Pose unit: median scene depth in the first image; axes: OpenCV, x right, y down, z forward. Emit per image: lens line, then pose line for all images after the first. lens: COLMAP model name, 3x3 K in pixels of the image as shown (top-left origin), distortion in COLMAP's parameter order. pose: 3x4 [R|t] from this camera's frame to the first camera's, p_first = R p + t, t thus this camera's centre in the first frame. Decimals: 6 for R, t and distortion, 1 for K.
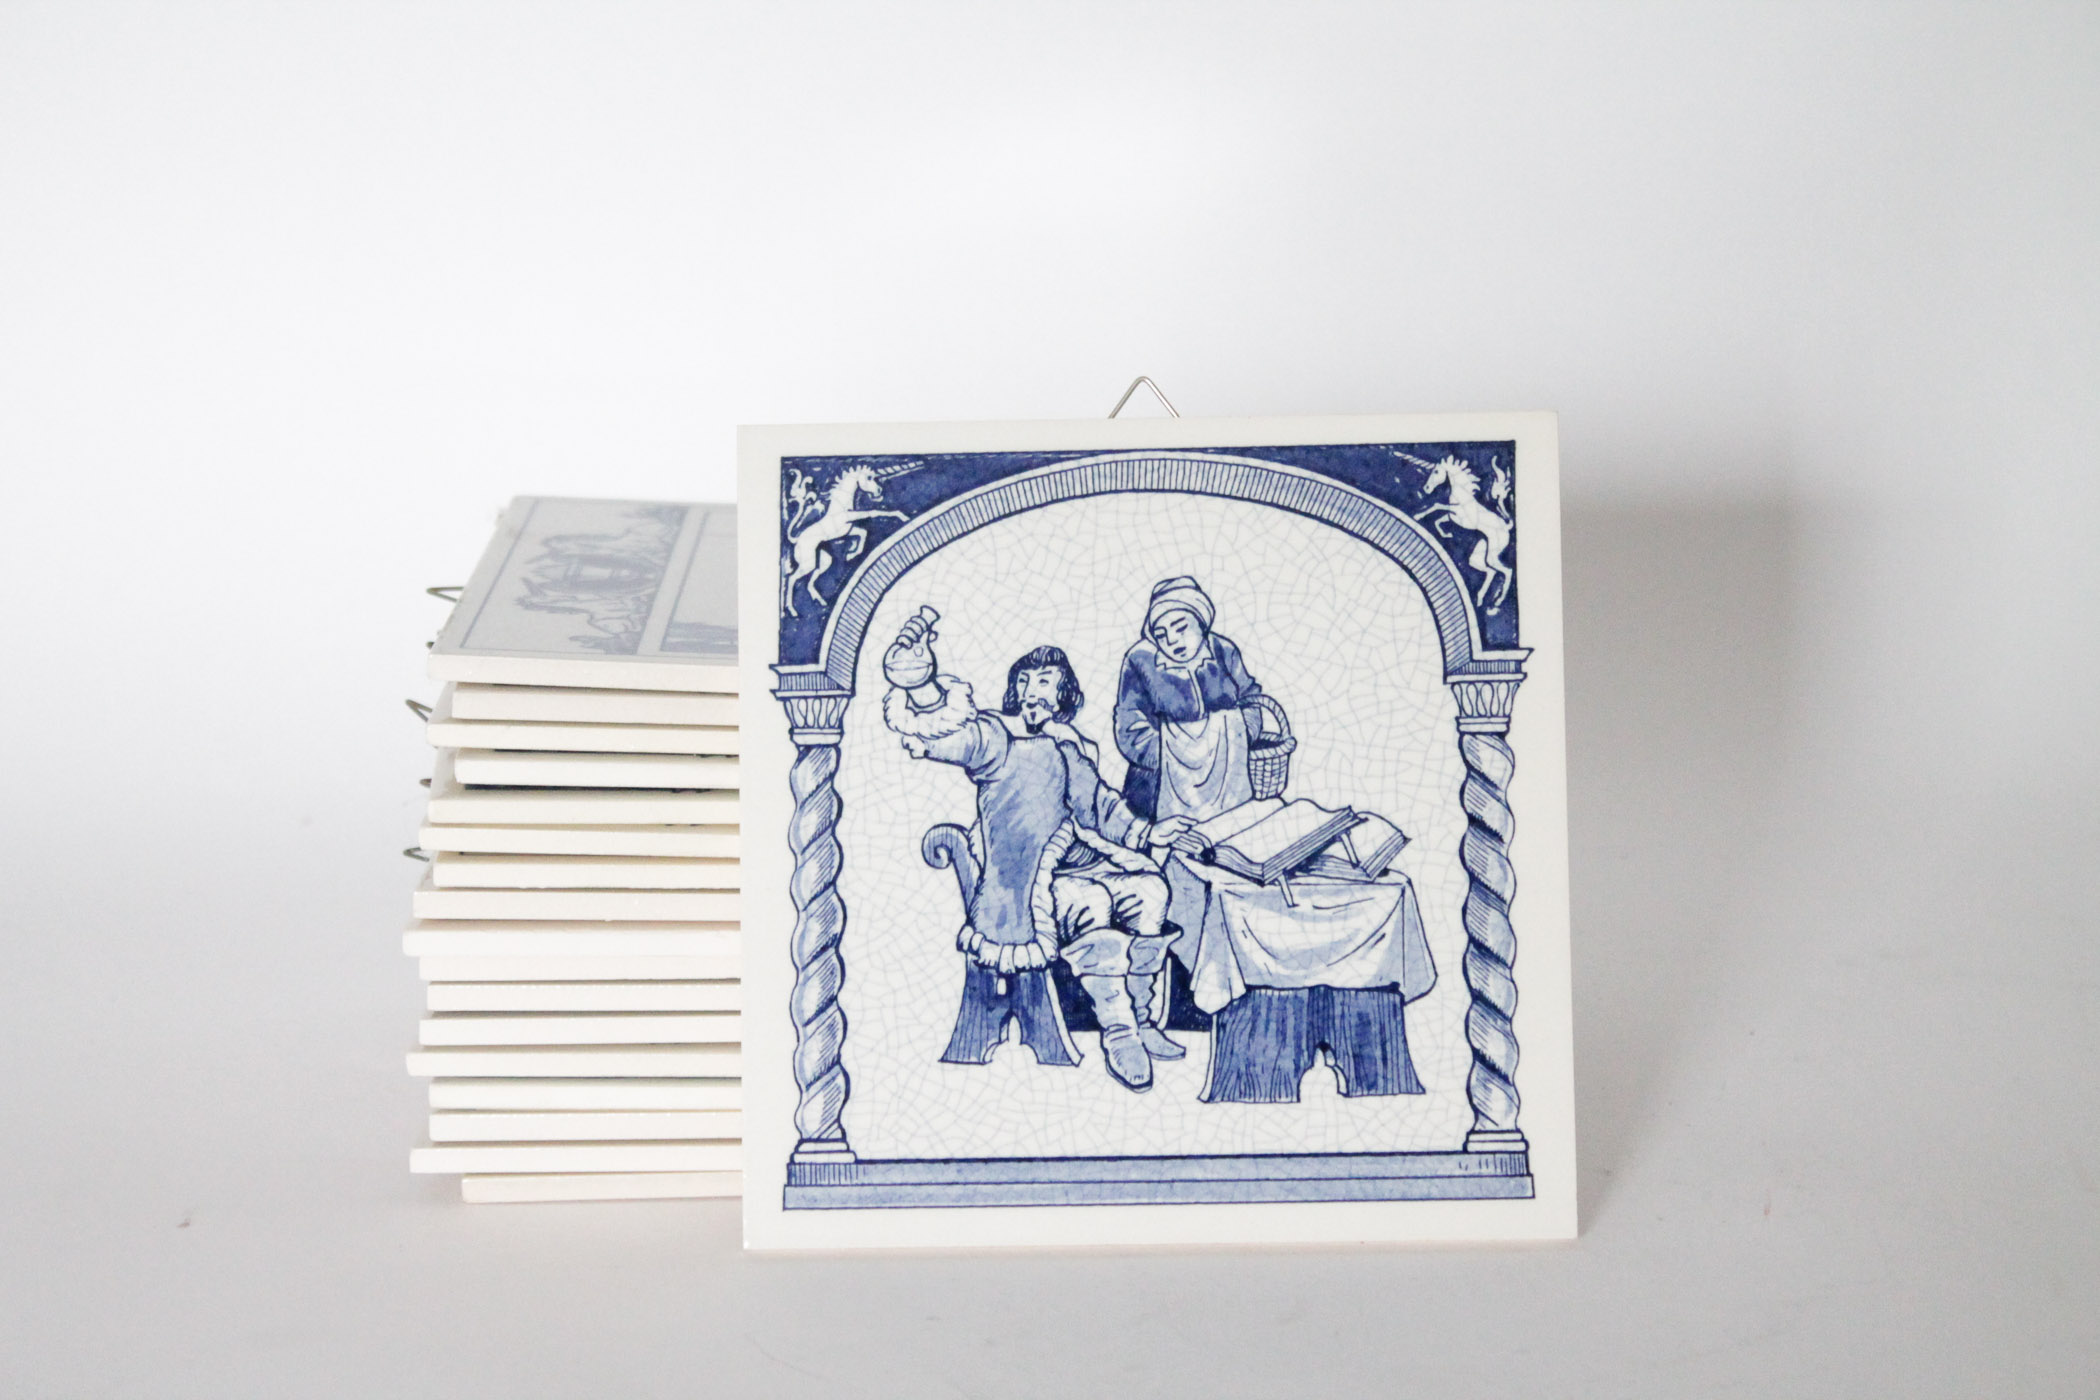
lens RADIAL K [[4972.7, 0, 1050.0], [0, 4972.7, 700.0], [0, 0, 1]] dist [0.055335, -0.022851]
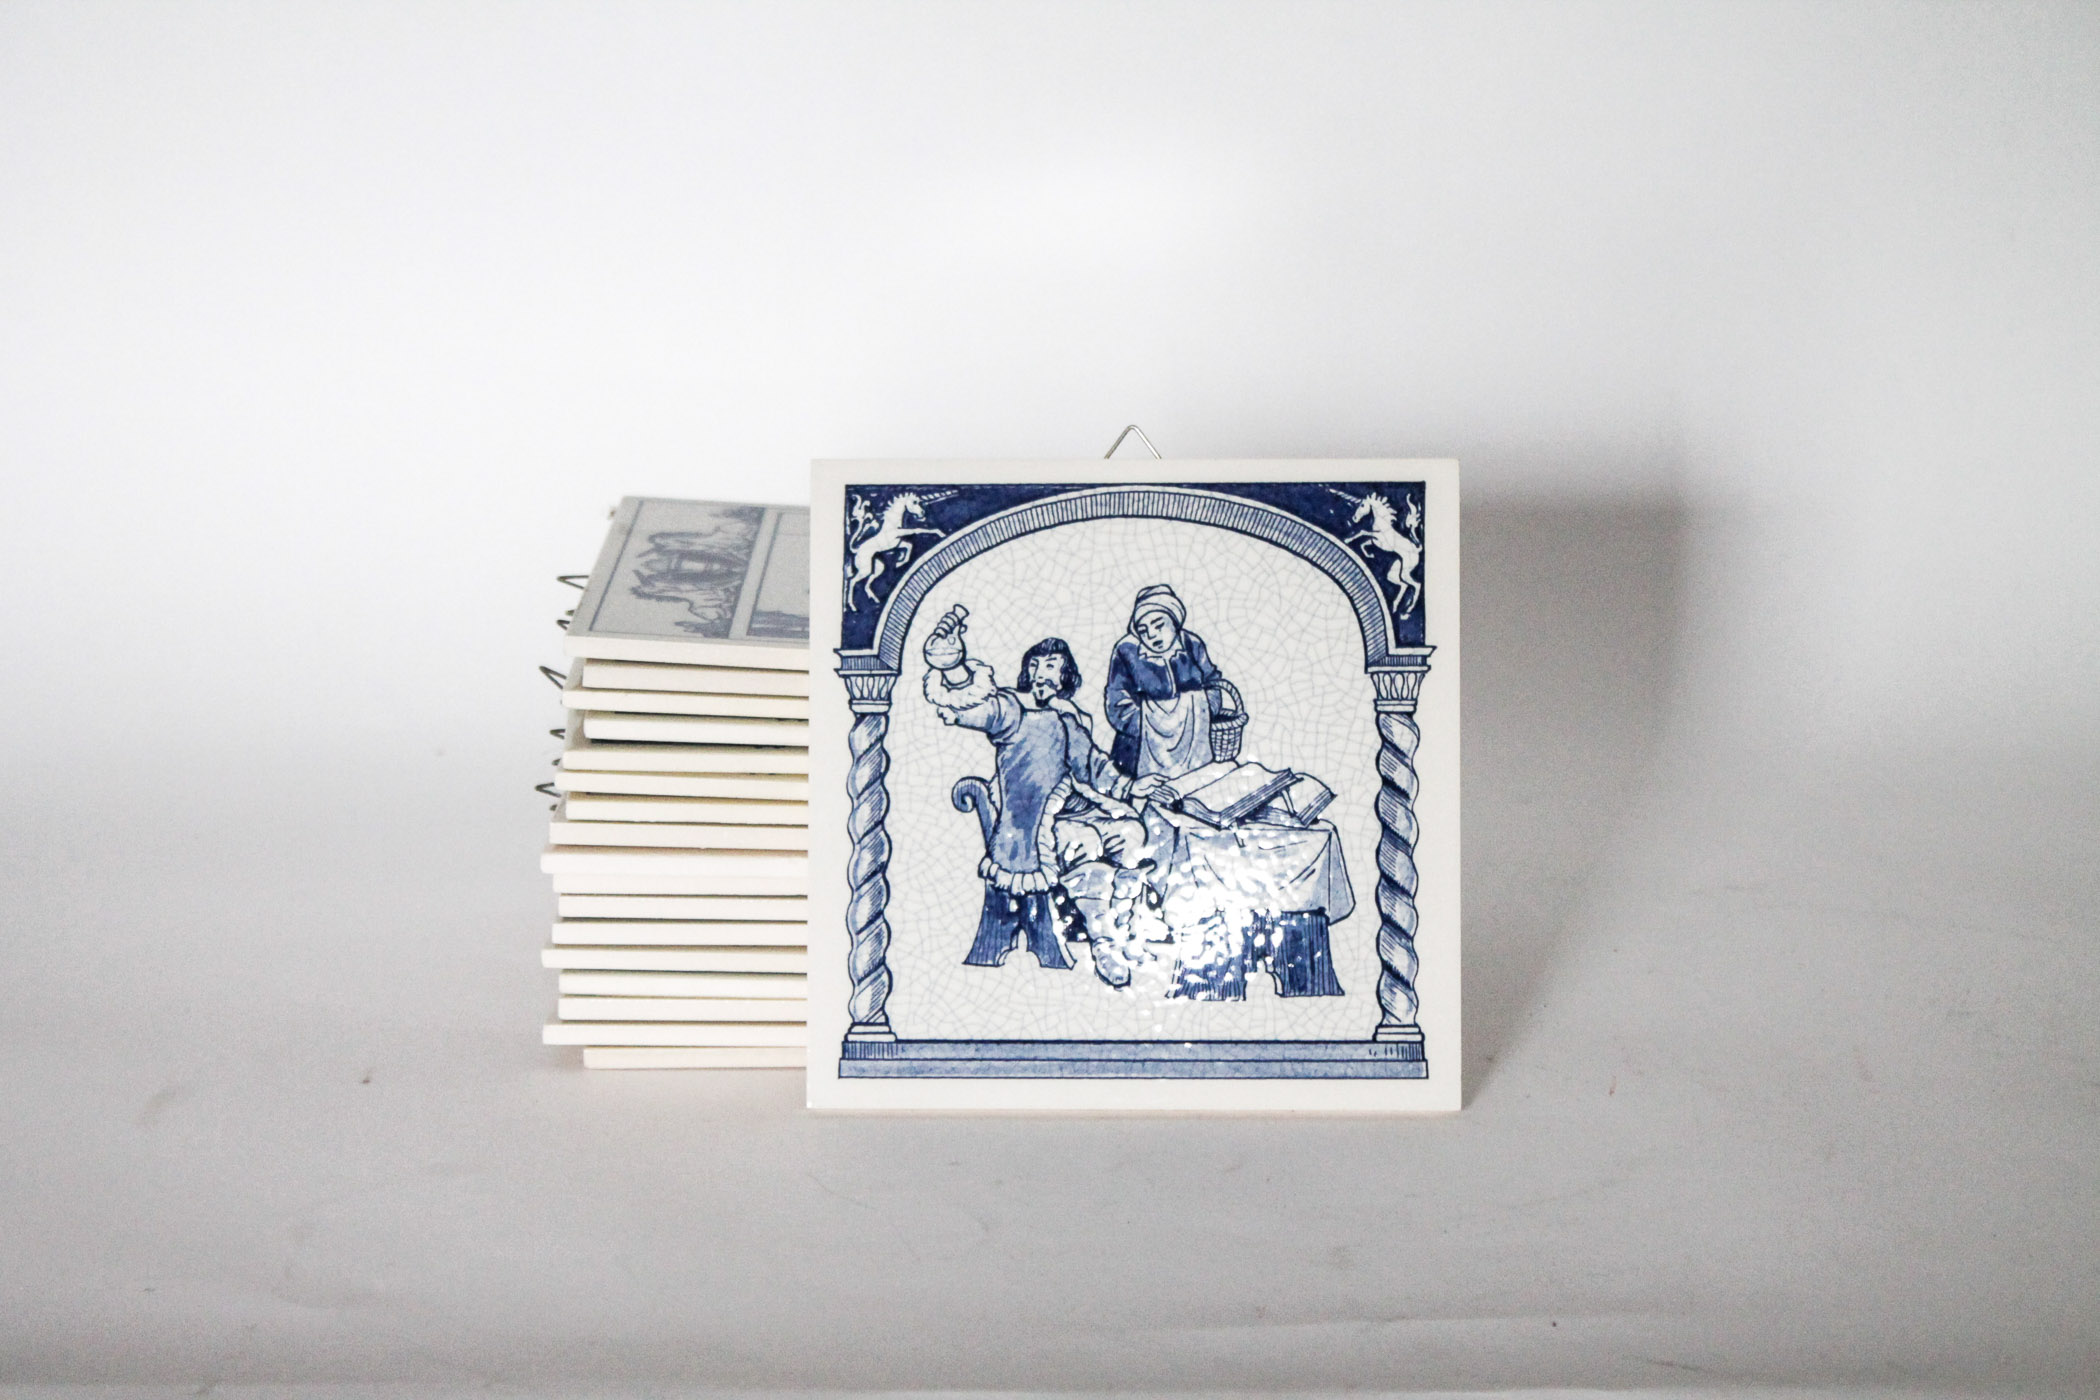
lens RADIAL K [[4972.7, 0, 1050.0], [0, 4972.7, 700.0], [0, 0, 1]] dist [0.055335, -0.022851]
pose [[0.999859, 0.016626, -0.002510, 0.002075], [-0.016563, 0.999592, 0.023251, -0.024540], [0.002896, -0.023206, 0.999727, -0.268499]]
